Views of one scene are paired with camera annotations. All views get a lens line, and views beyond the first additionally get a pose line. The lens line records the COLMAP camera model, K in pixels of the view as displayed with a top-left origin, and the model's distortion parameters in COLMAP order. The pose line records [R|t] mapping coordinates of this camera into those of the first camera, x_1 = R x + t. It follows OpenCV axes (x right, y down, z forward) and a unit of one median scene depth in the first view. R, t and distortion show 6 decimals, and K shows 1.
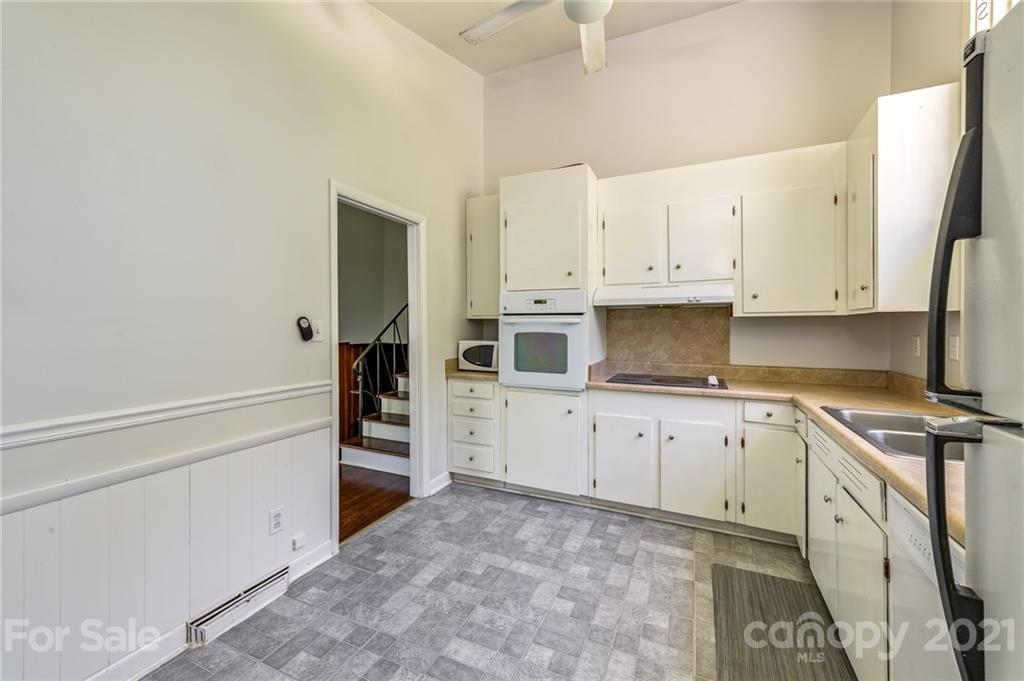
lens RADIAL K [[410.9, 0, 509.4], [0, 410.9, 337.6], [0, 0, 1]] dist [0.000145, -0.000122]
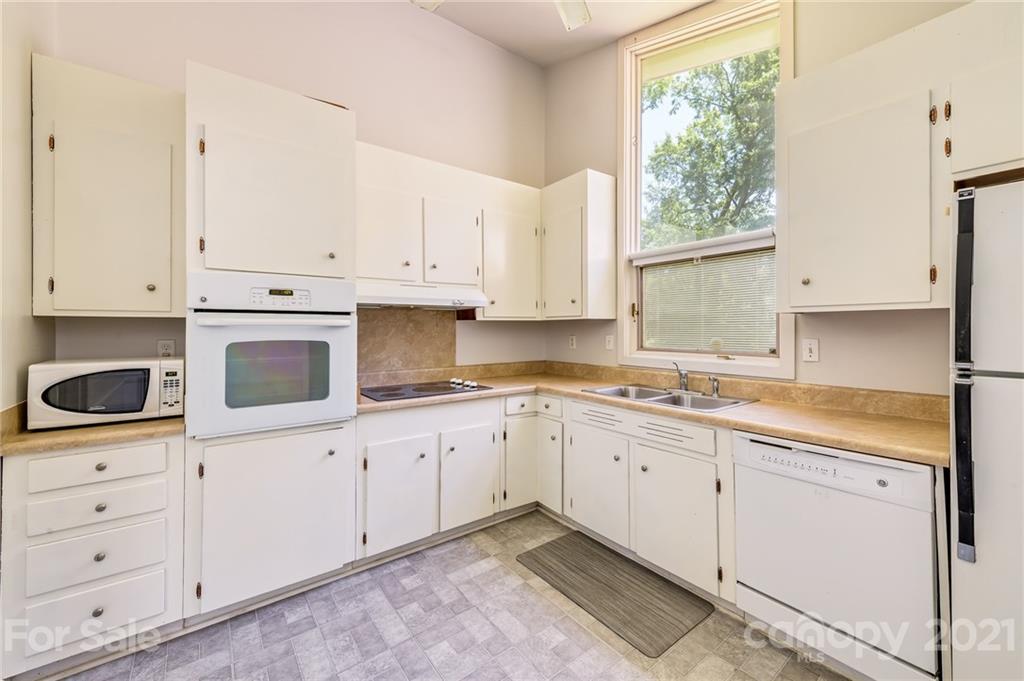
lens RADIAL K [[408.4, 0, 526.8], [0, 408.4, 331.4], [0, 0, 1]] dist [0.001832, -0.000061]
pose [[0.455599, -0.009613, 0.890133, -0.326803], [0.029455, 0.999557, -0.004281, -0.013320], [-0.889698, 0.028169, 0.455680, 0.389153]]
